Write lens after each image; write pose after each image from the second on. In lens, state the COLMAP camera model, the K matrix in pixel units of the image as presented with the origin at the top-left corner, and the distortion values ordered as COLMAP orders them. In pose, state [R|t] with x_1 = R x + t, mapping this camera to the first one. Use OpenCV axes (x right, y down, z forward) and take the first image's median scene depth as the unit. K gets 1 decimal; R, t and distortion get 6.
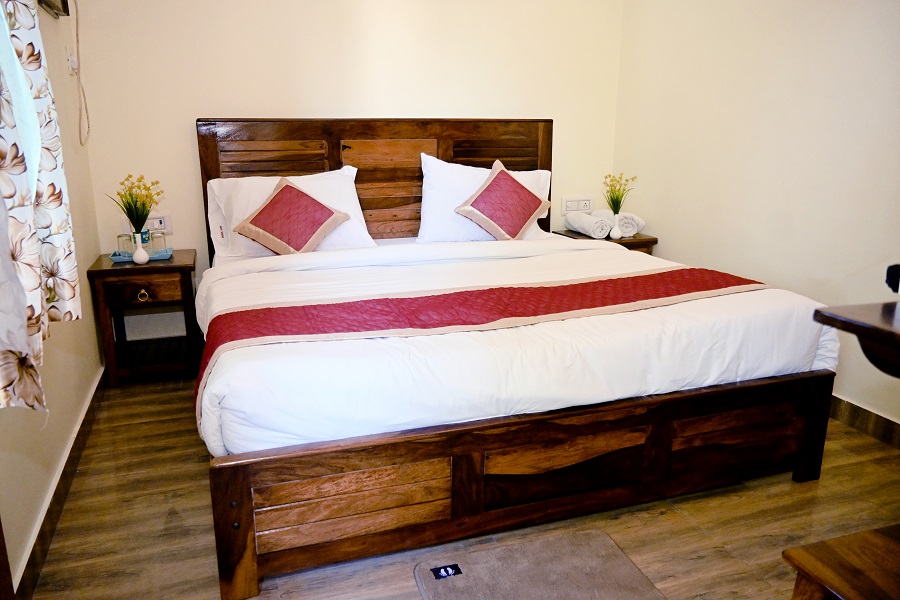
lens RADIAL K [[682.7, 0, 454.5], [0, 682.7, 302.5], [0, 0, 1]] dist [0.009871, -0.011269]
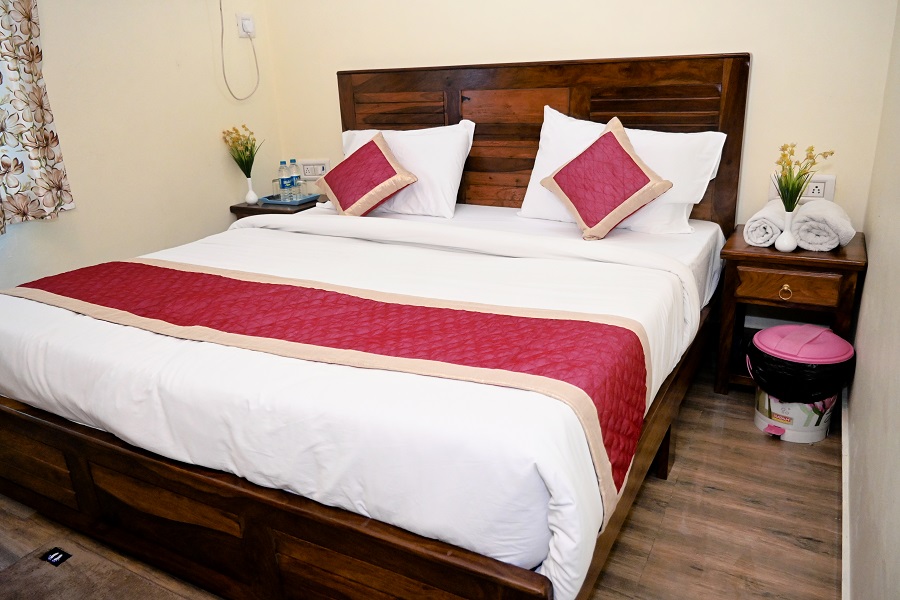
lens RADIAL K [[682.7, 0, 453.9], [0, 682.7, 303.3], [0, 0, 1]] dist [0.009871, -0.011269]
pose [[0.668944, 0.219650, -0.710118, 0.501447], [-0.145495, 0.975555, 0.164695, -0.108716], [0.728934, -0.006853, 0.684550, 0.369710]]
